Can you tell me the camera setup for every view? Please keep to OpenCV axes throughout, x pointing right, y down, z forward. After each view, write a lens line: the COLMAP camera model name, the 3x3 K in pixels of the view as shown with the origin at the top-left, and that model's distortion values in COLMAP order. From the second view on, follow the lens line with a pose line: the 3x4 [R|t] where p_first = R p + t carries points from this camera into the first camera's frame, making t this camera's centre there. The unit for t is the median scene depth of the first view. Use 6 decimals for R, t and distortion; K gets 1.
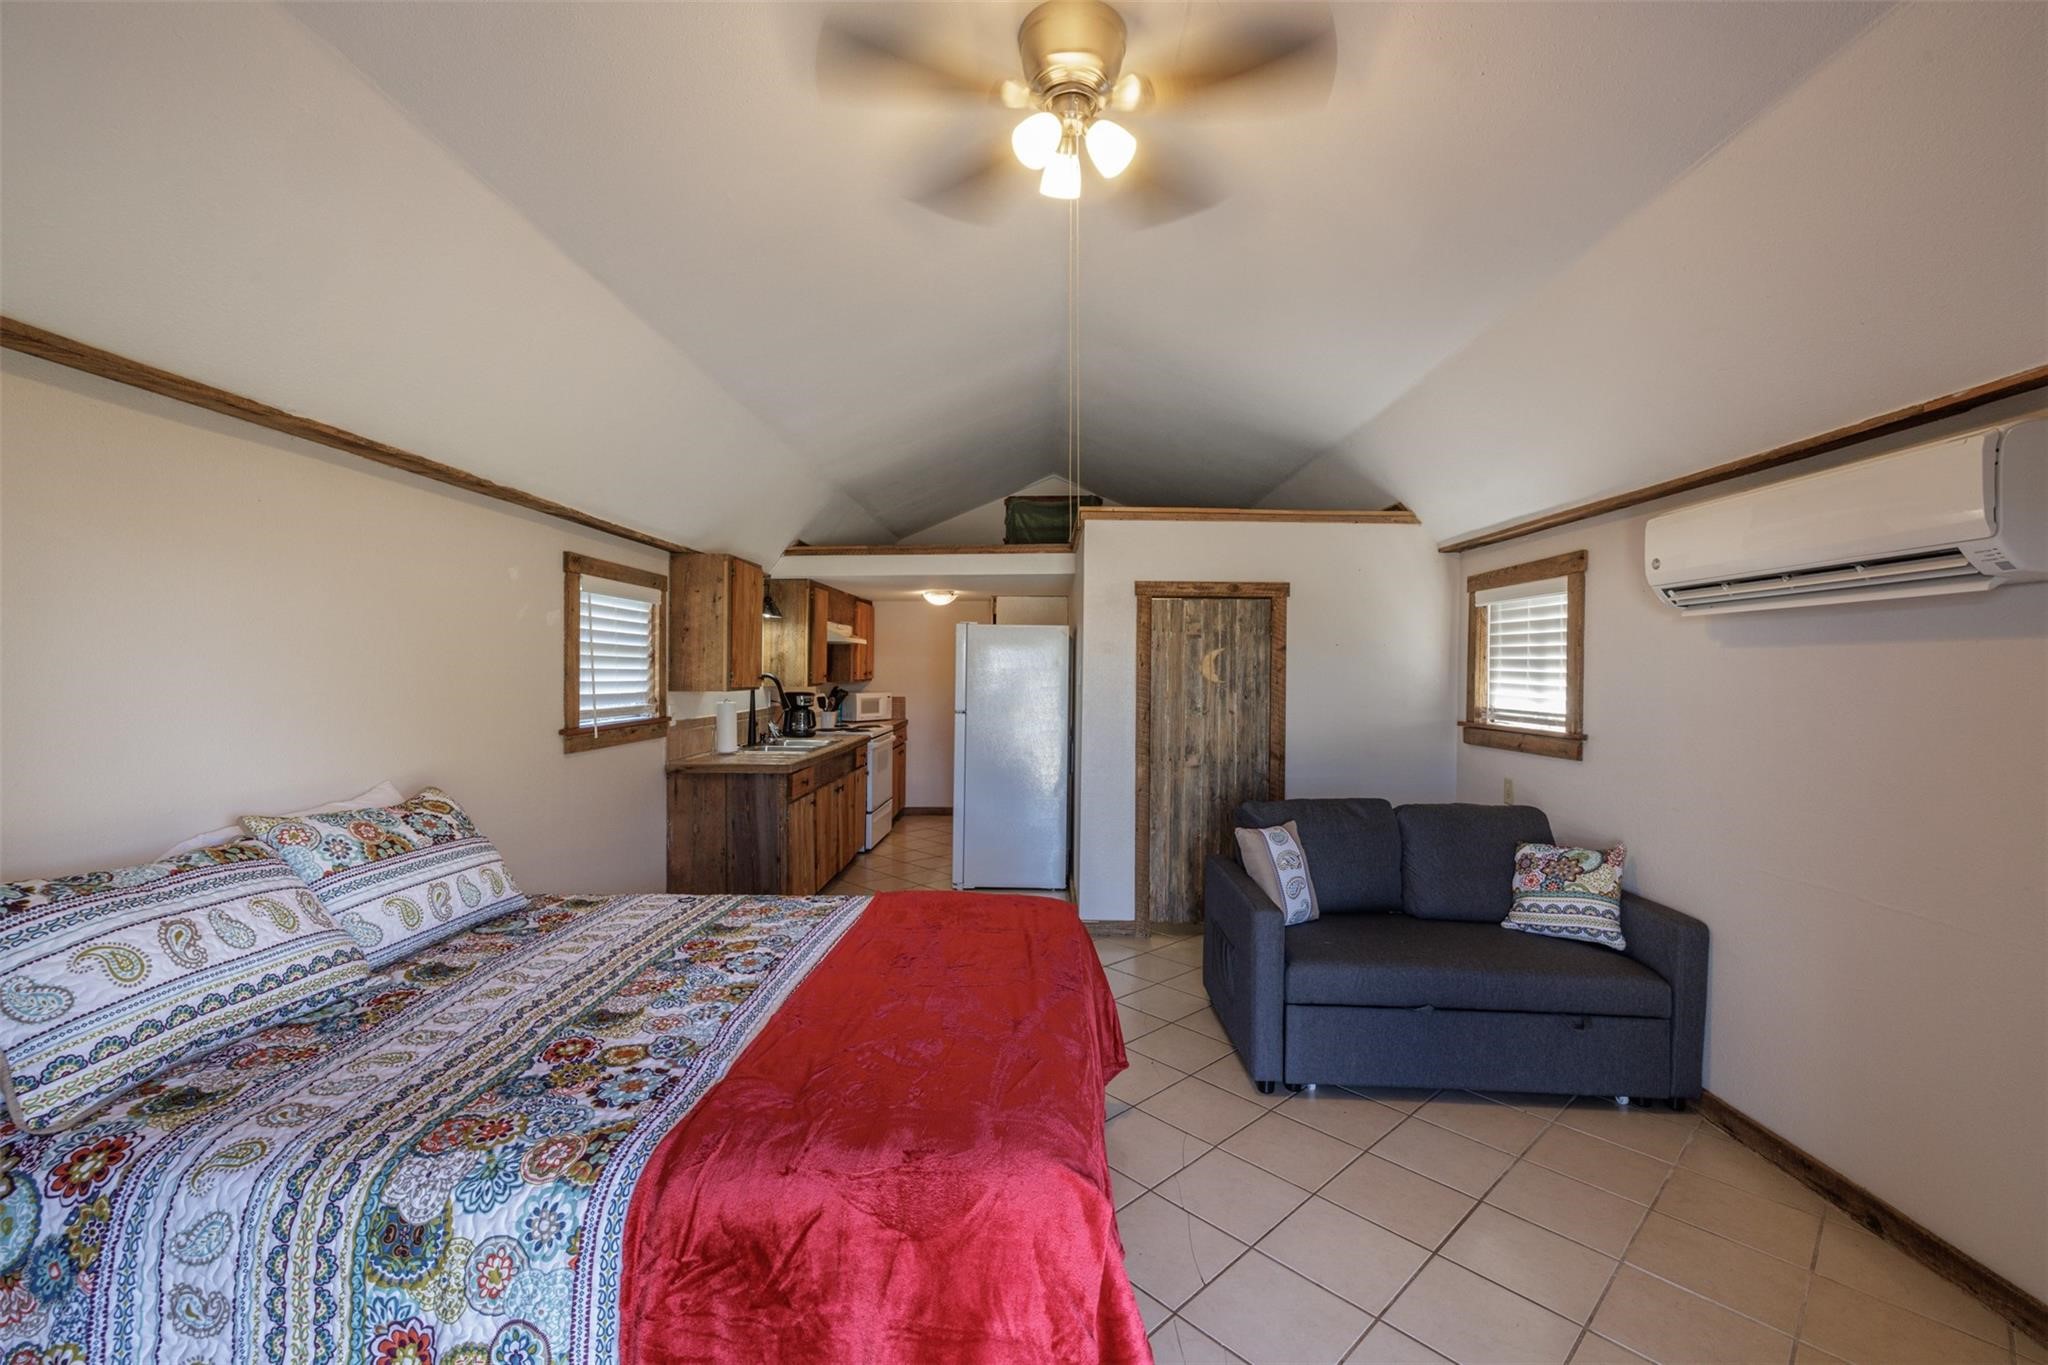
lens RADIAL K [[854.5, 0, 1024.0], [0, 854.5, 682.5], [0, 0, 1]] dist [0.000375, 0.000013]
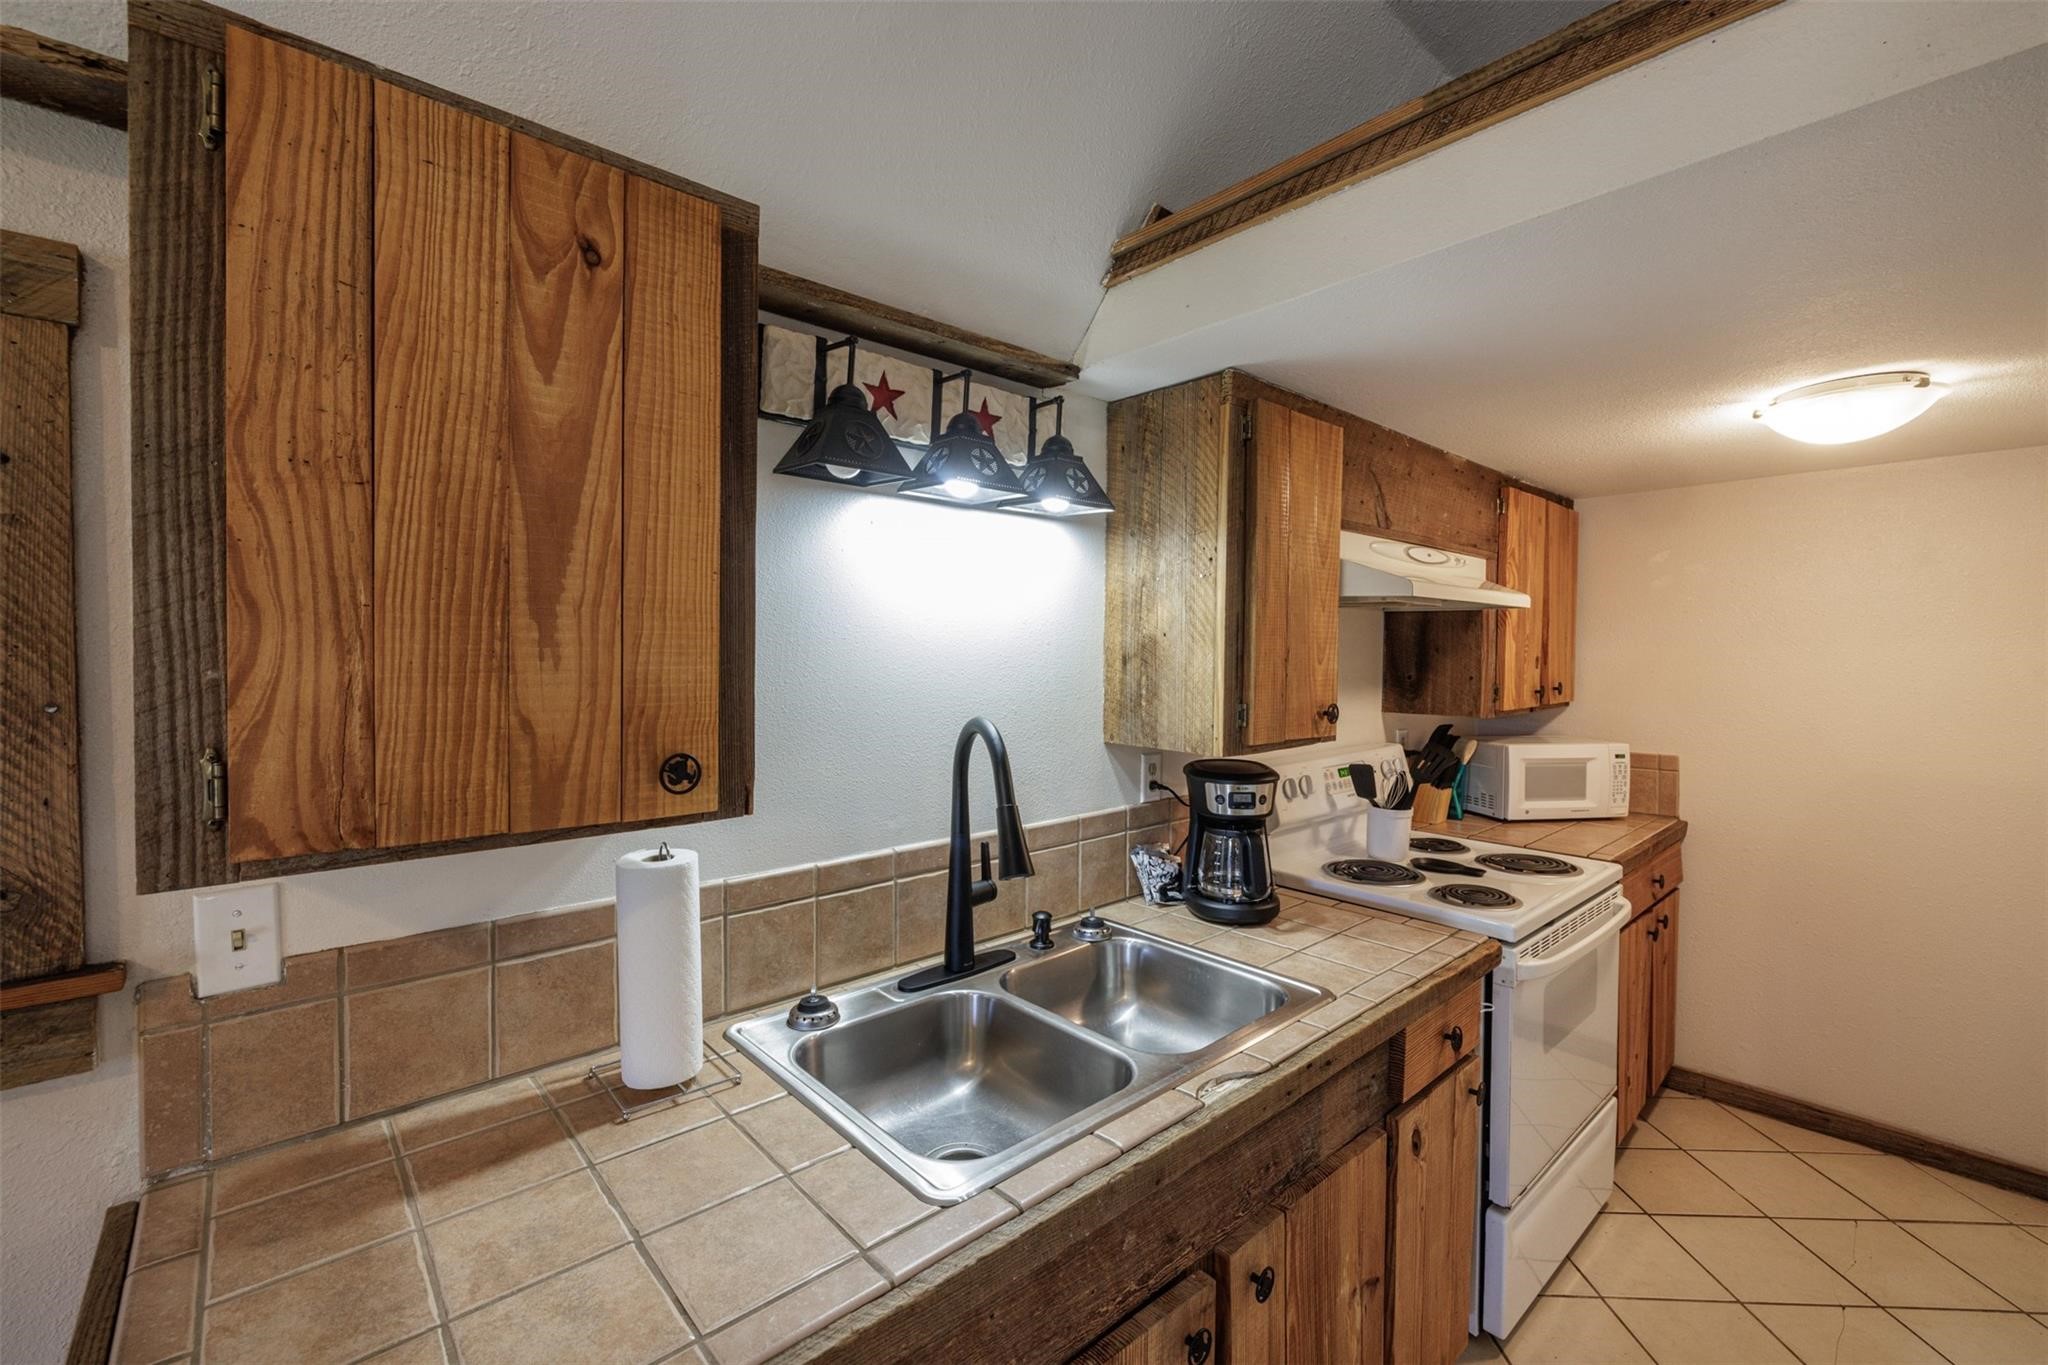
lens RADIAL K [[854.5, 0, 1024.0], [0, 854.5, 682.5], [0, 0, 1]] dist [0.000375, 0.000013]
pose [[0.693698, 0.003588, -0.720257, -0.080771], [0.001121, 0.999981, 0.006061, -0.017117], [0.720266, -0.005012, 0.693680, 0.626518]]
